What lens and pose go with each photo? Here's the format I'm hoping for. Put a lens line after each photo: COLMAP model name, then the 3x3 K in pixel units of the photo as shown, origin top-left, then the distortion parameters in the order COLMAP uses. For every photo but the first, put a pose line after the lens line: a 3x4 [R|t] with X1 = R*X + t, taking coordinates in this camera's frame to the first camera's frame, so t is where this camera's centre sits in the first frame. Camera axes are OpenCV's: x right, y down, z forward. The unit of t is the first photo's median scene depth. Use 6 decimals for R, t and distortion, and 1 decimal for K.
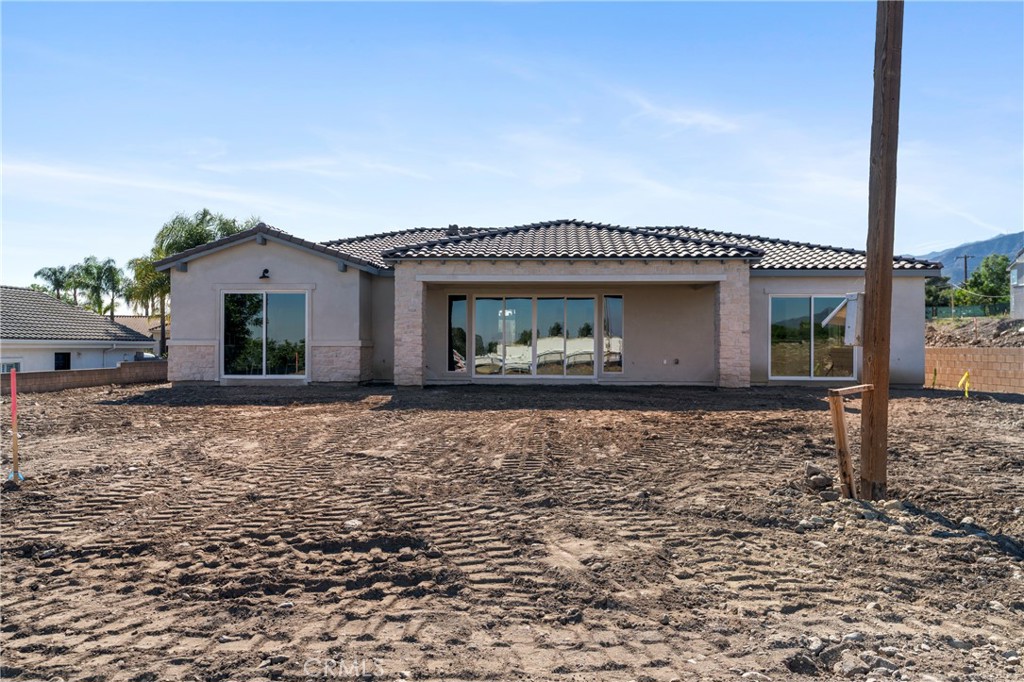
lens RADIAL K [[754.4, 0, 512.0], [0, 754.4, 344.3], [0, 0, 1]] dist [0.005676, -0.001496]
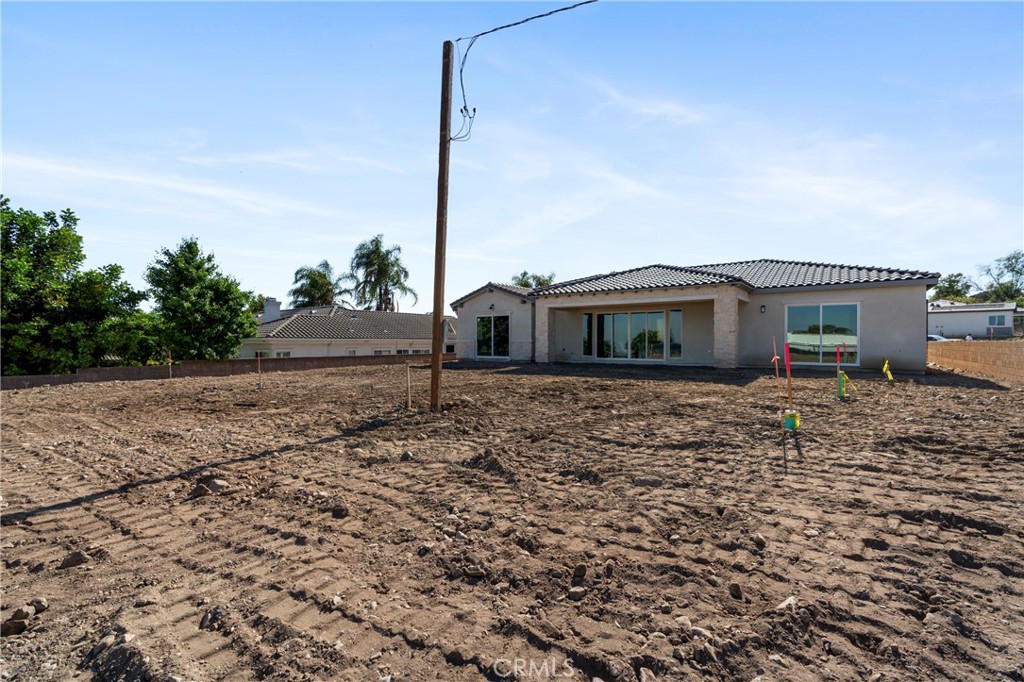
lens RADIAL K [[450.3, 0, 505.9], [0, 450.3, 340.4], [0, 0, 1]] dist [-0.001196, -0.000083]
pose [[0.843570, -0.005225, -0.536995, 0.443739], [0.005111, 0.999985, -0.001702, 0.000592], [0.536996, -0.001309, 0.843584, -0.007213]]
